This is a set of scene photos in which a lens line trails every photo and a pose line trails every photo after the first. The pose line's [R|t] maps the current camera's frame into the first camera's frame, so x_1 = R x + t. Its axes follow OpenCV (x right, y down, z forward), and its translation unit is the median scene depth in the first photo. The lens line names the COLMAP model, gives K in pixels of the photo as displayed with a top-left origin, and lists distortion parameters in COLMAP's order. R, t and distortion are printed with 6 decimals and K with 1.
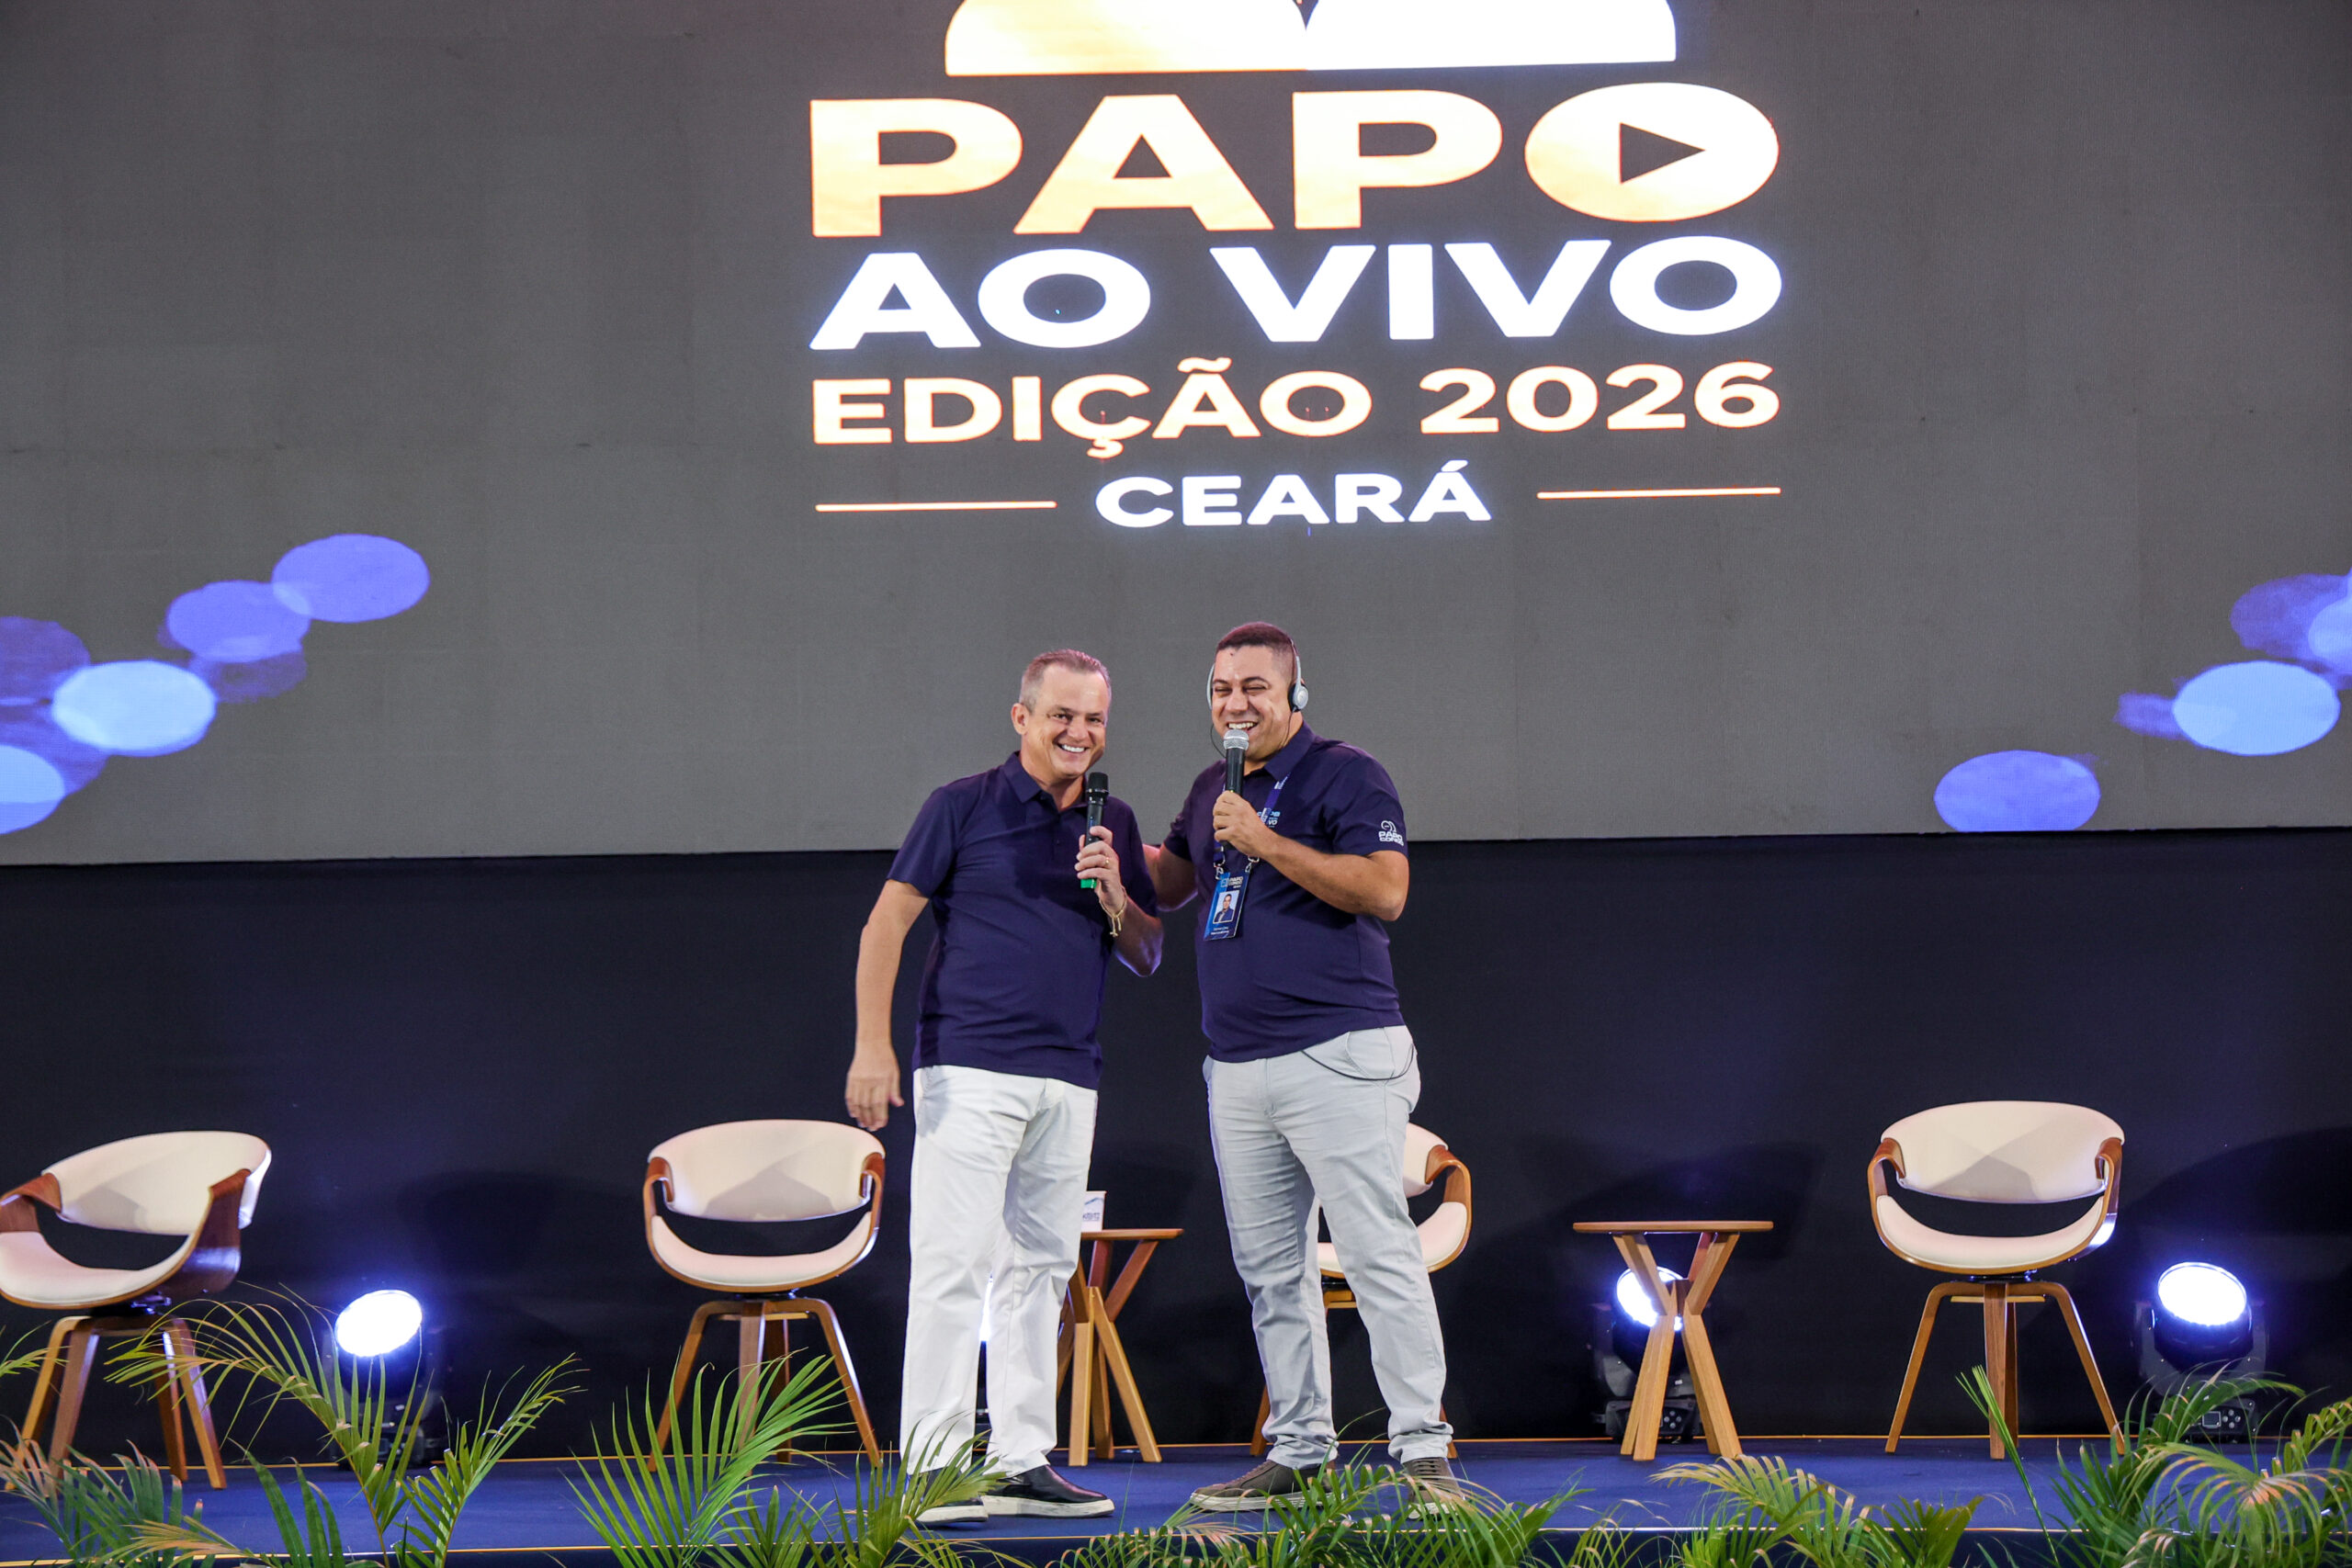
lens RADIAL K [[5376.7, 0, 1178.4], [0, 5376.7, 777.4], [0, 0, 1]] dist [0.485215, 0.000000]
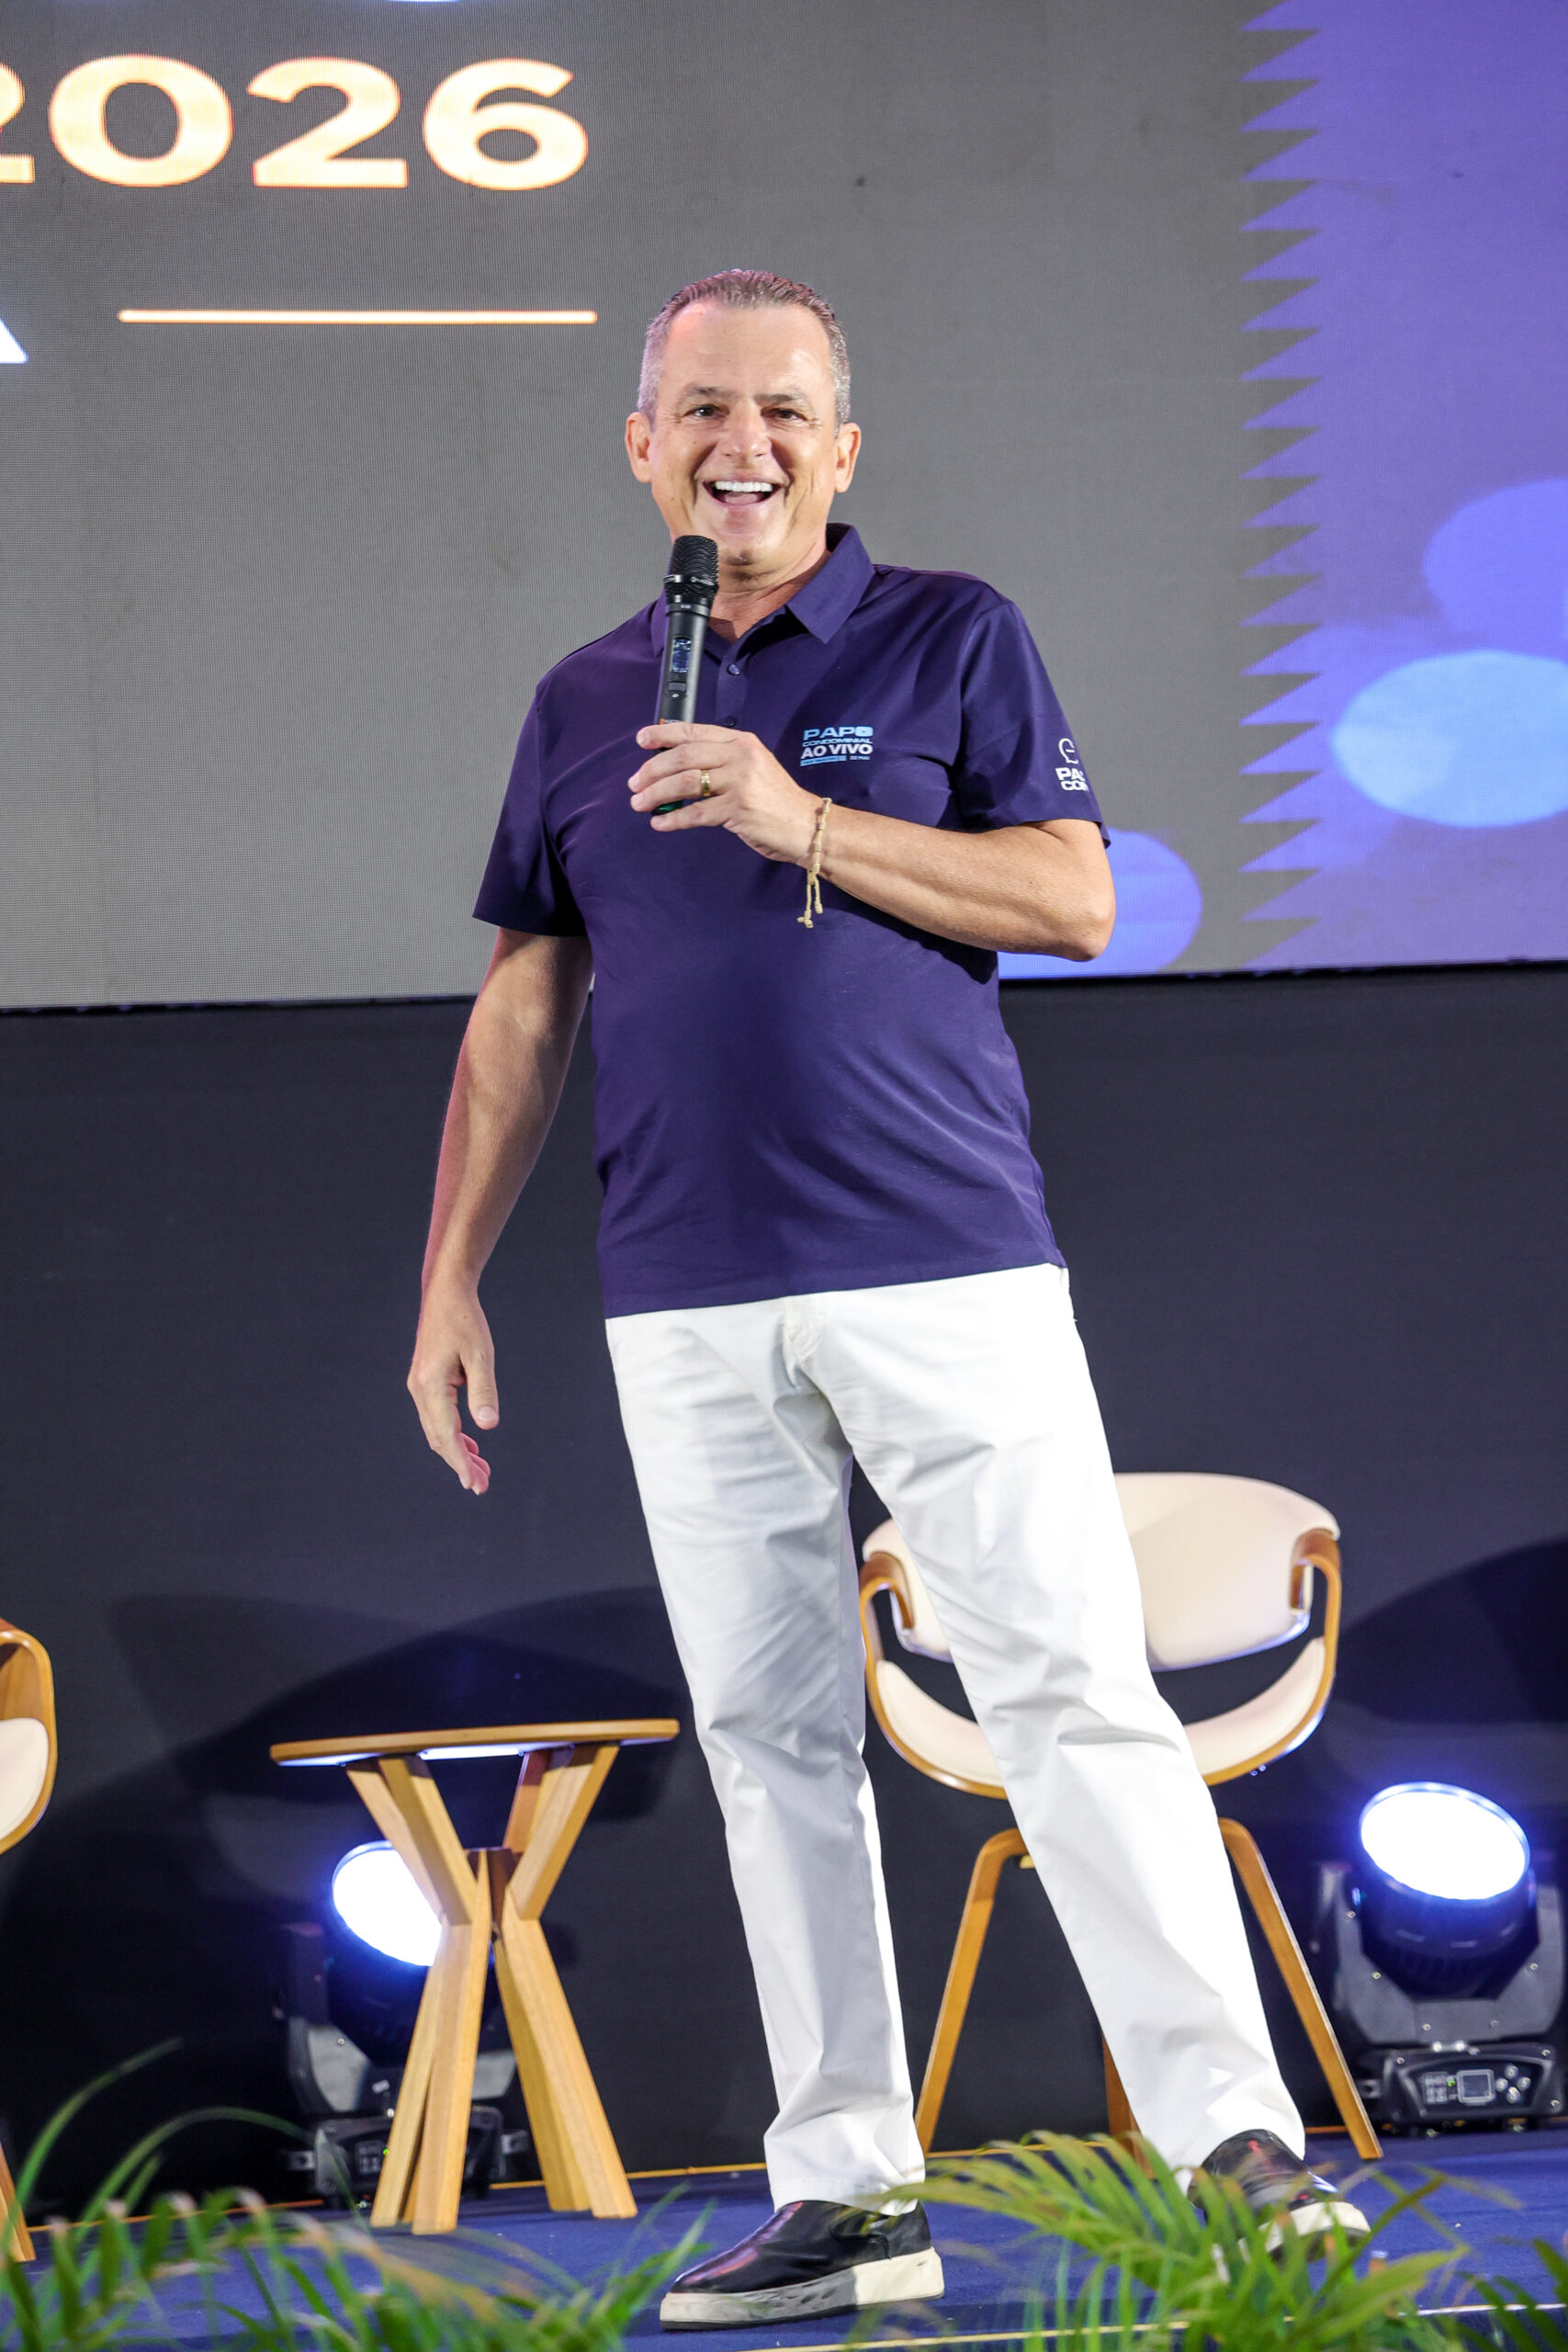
lens RADIAL K [[6786.6, 0, 786.1], [0, 6786.6, 1172.4], [0, 0, 1]] dist [0.843267, 0.000000]
pose [[0.976656, -0.019732, 0.213899, -0.012110], [0.027951, 0.998980, -0.035469, 0.052635], [-0.212981, 0.040620, 0.976212, 0.377429]]
